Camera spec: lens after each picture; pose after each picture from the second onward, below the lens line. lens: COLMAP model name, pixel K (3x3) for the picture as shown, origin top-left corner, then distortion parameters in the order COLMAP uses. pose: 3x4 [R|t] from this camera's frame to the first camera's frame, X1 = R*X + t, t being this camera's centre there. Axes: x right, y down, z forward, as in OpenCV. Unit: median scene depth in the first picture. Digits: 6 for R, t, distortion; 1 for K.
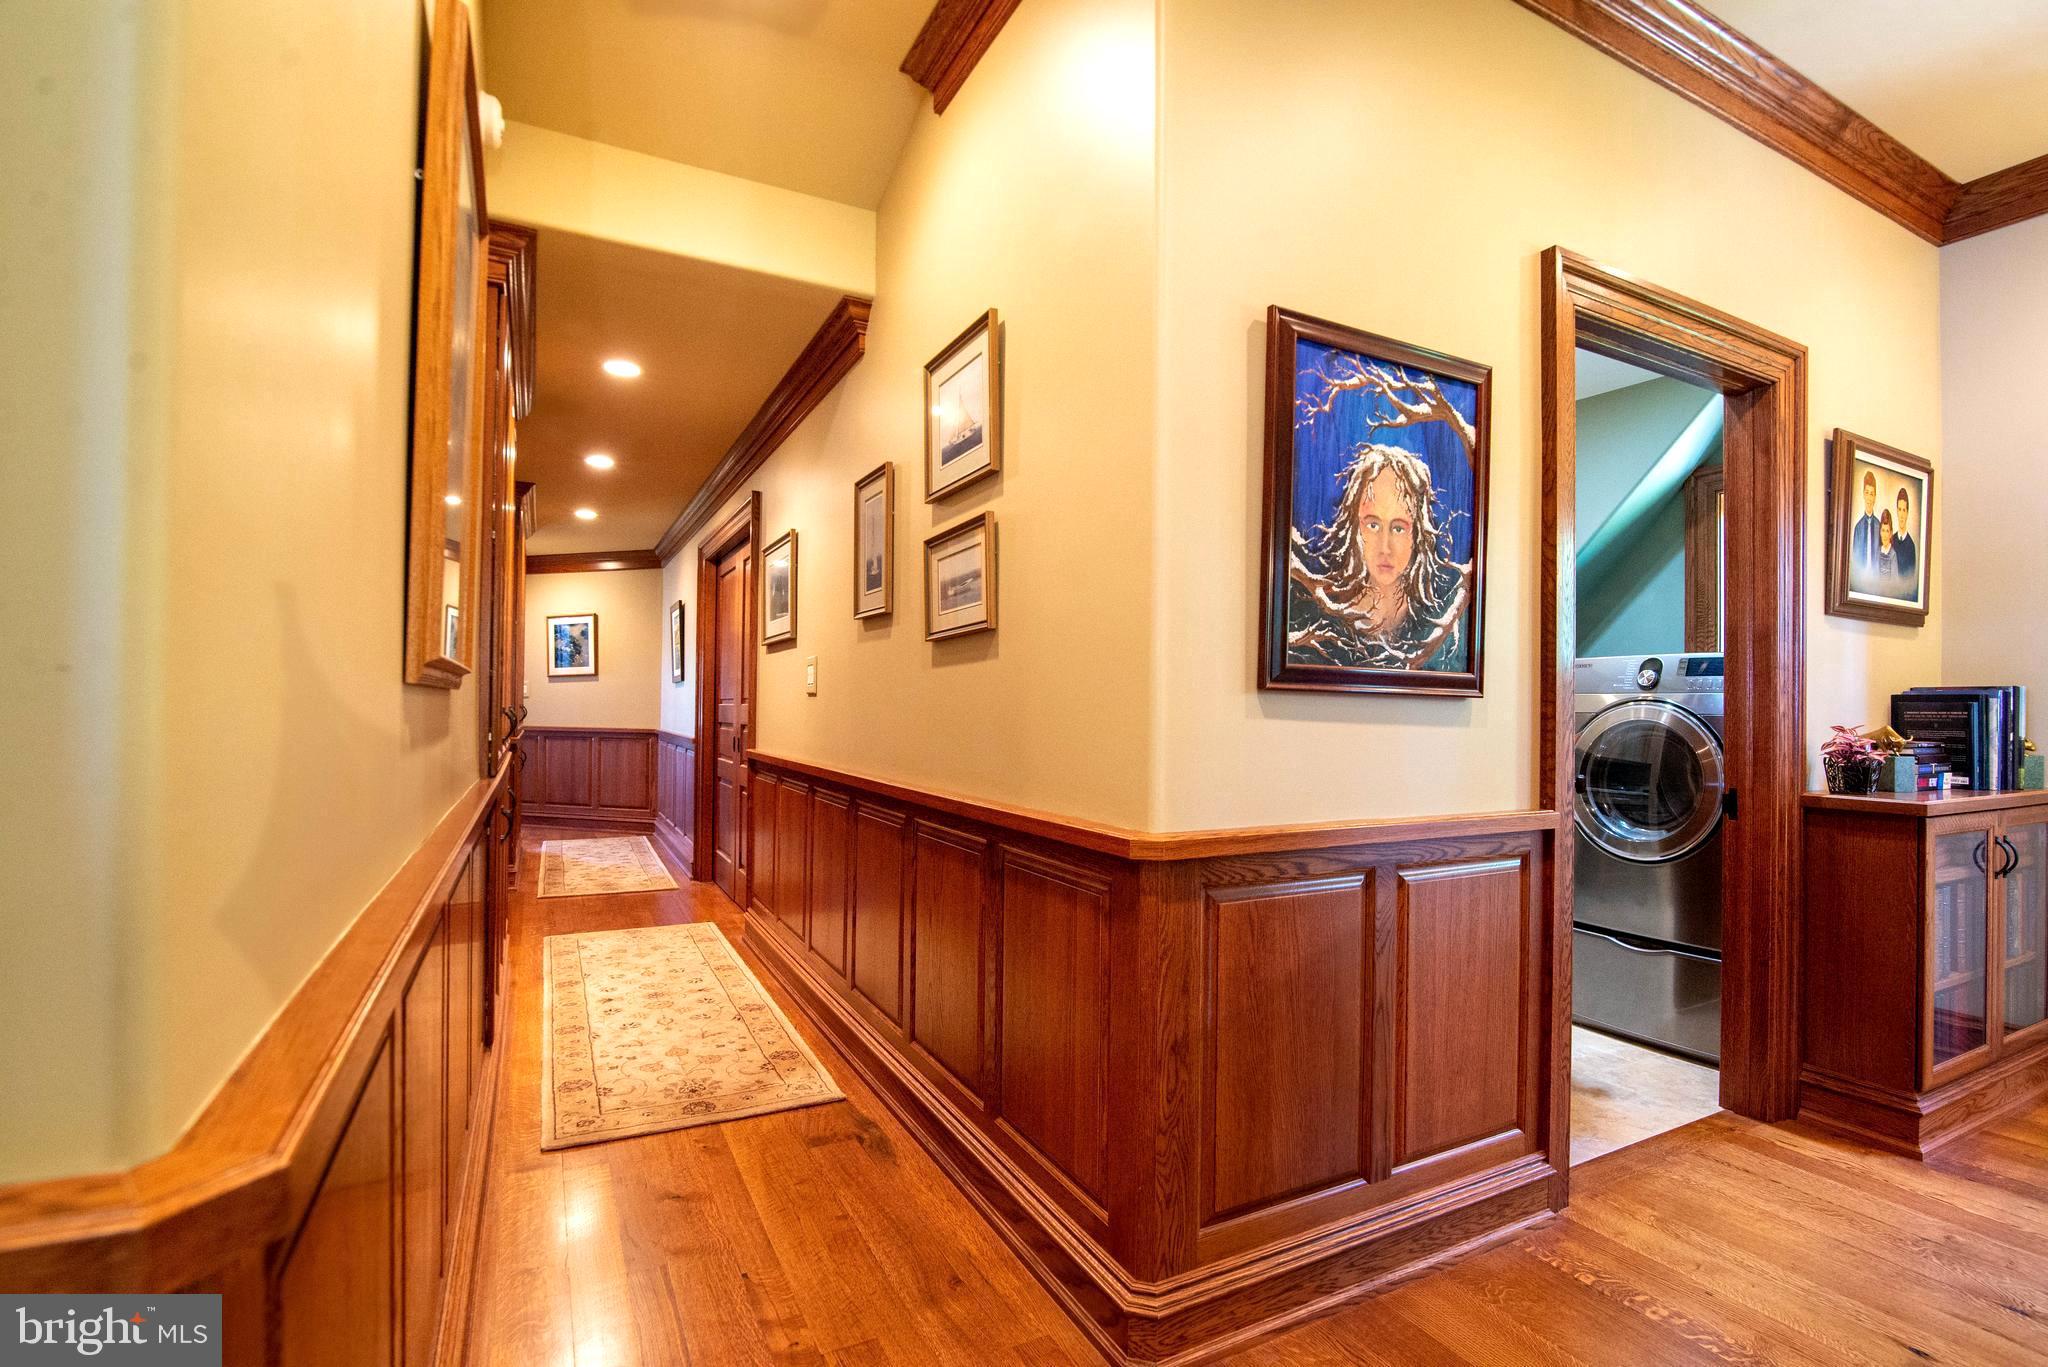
lens RADIAL K [[938.8, 0, 1026.8], [0, 938.8, 692.4], [0, 0, 1]] dist [-0.000966, -0.000060]
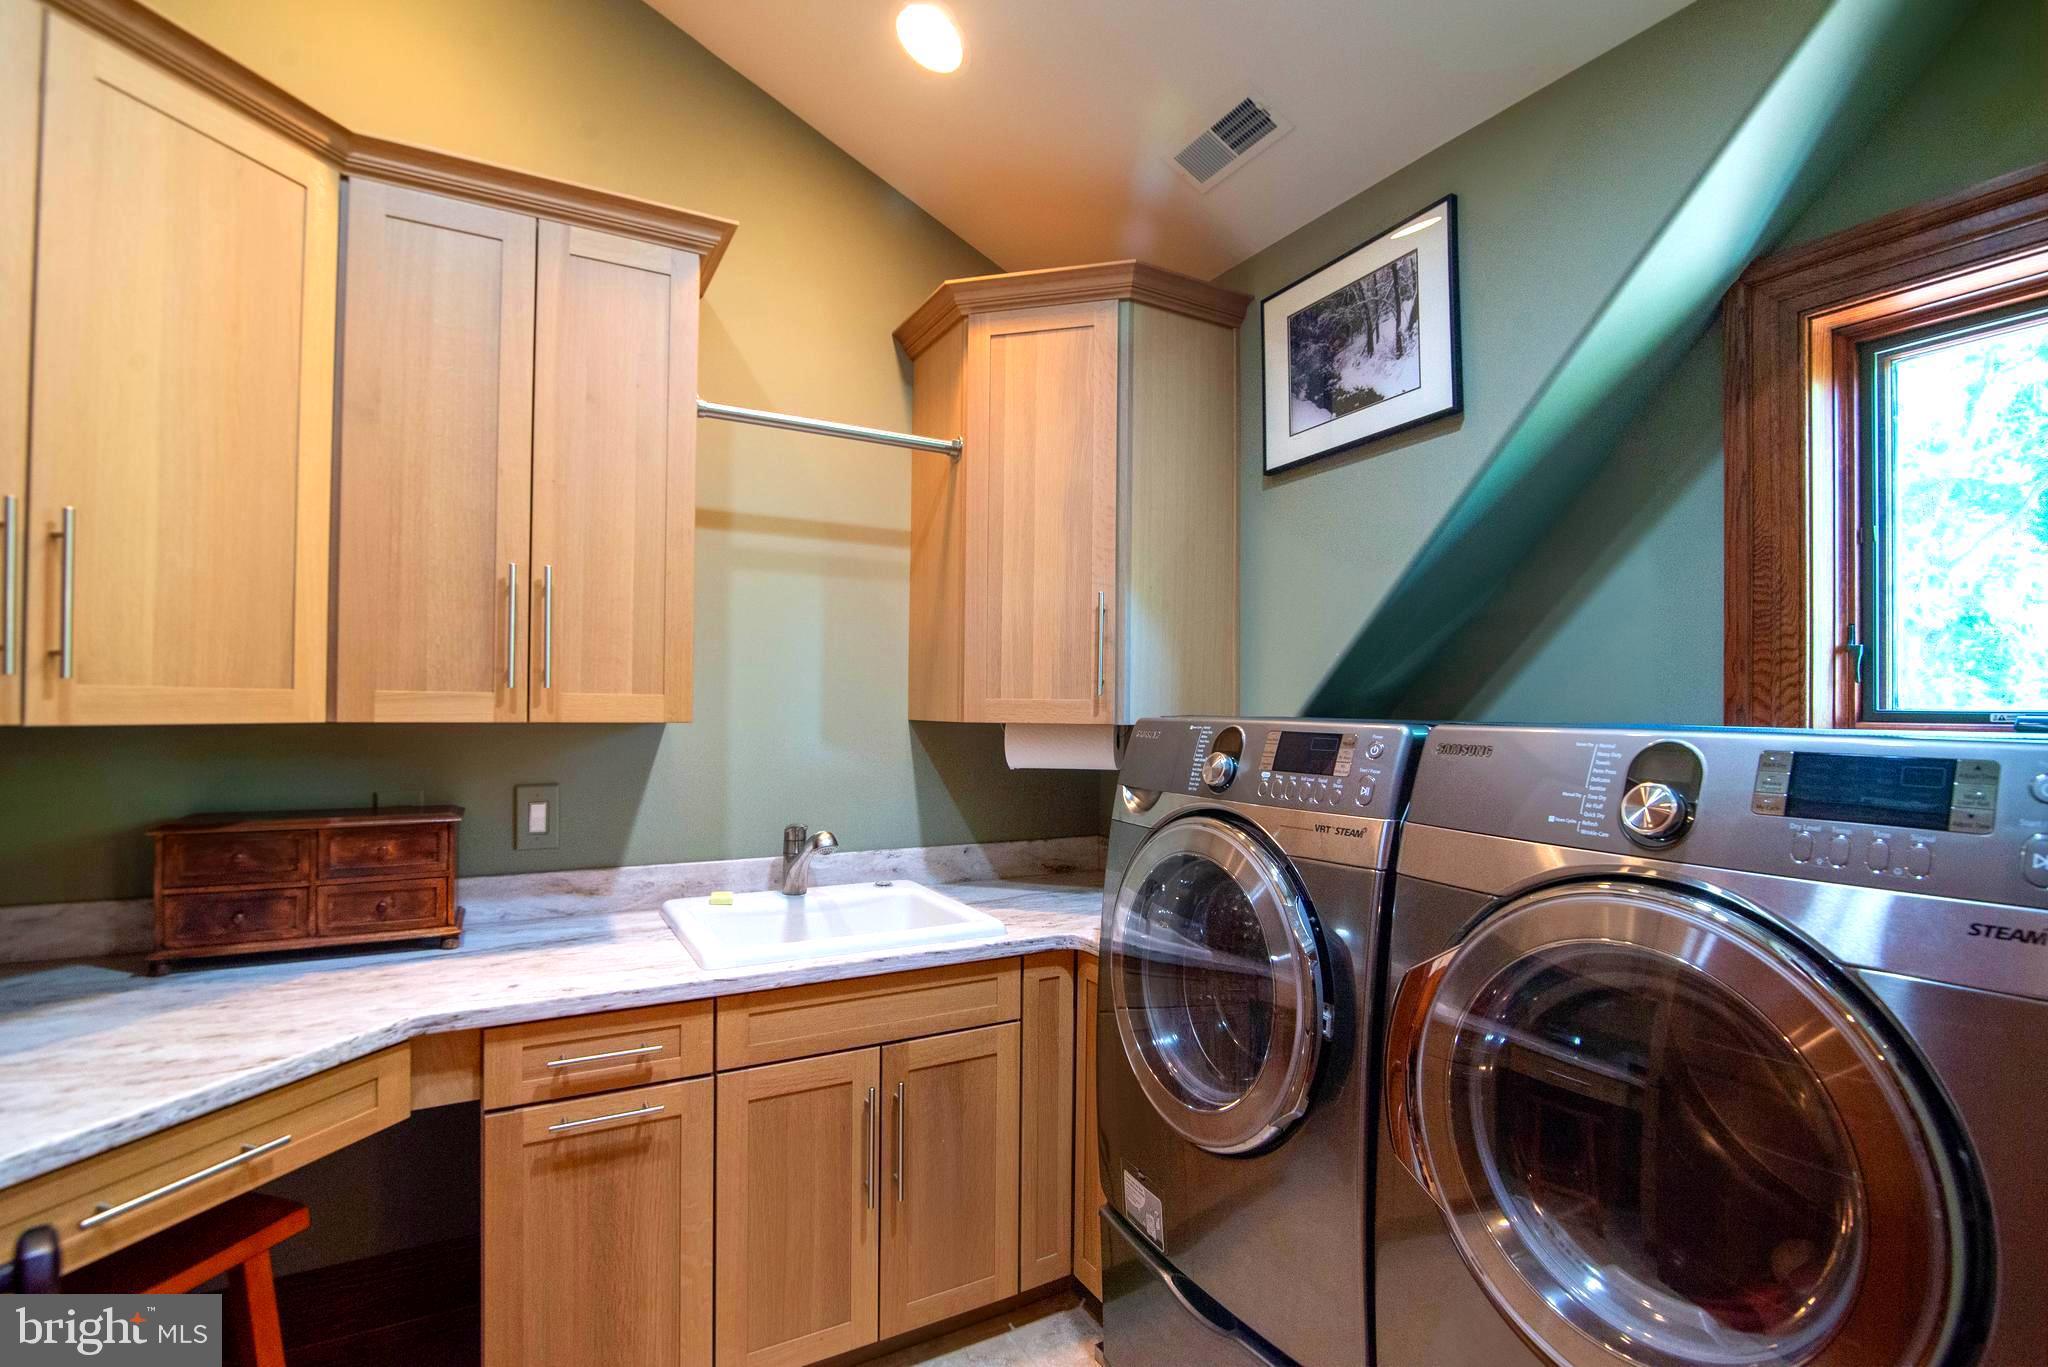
lens RADIAL K [[938.8, 0, 1025.1], [0, 938.8, 693.0], [0, 0, 1]] dist [-0.000966, -0.000060]
pose [[0.999742, -0.001268, 0.022700, 0.443686], [0.001278, 0.999999, -0.000414, -0.053756], [-0.022700, 0.000443, 0.999742, 0.689116]]
